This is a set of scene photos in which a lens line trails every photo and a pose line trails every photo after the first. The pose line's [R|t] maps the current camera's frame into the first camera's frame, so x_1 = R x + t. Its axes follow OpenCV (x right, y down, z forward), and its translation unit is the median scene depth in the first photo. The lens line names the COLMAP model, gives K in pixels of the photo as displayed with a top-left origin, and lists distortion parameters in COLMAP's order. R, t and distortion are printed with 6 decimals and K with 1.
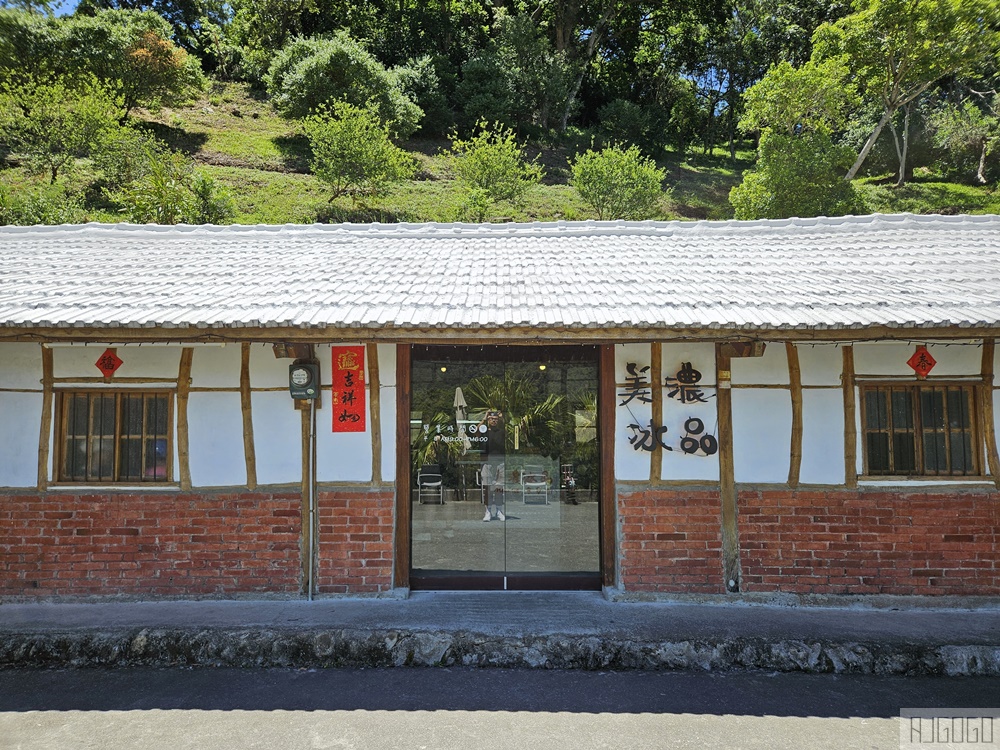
lens RADIAL K [[660.9, 0, 500.0], [0, 660.9, 375.0], [0, 0, 1]] dist [0.069254, -0.054984]
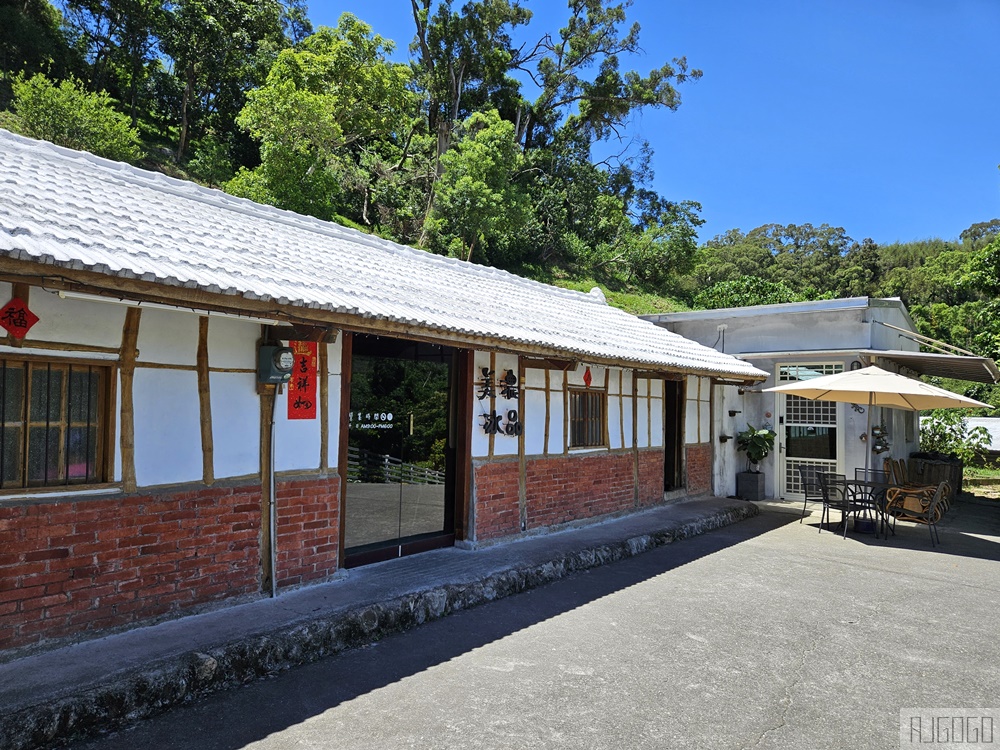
lens RADIAL K [[660.9, 0, 500.0], [0, 660.9, 375.0], [0, 0, 1]] dist [0.069254, -0.054984]
pose [[0.611988, 0.057156, 0.788799, -0.837949], [-0.071575, 0.997295, -0.016732, 0.017205], [-0.787621, -0.046219, 0.614424, 0.178667]]
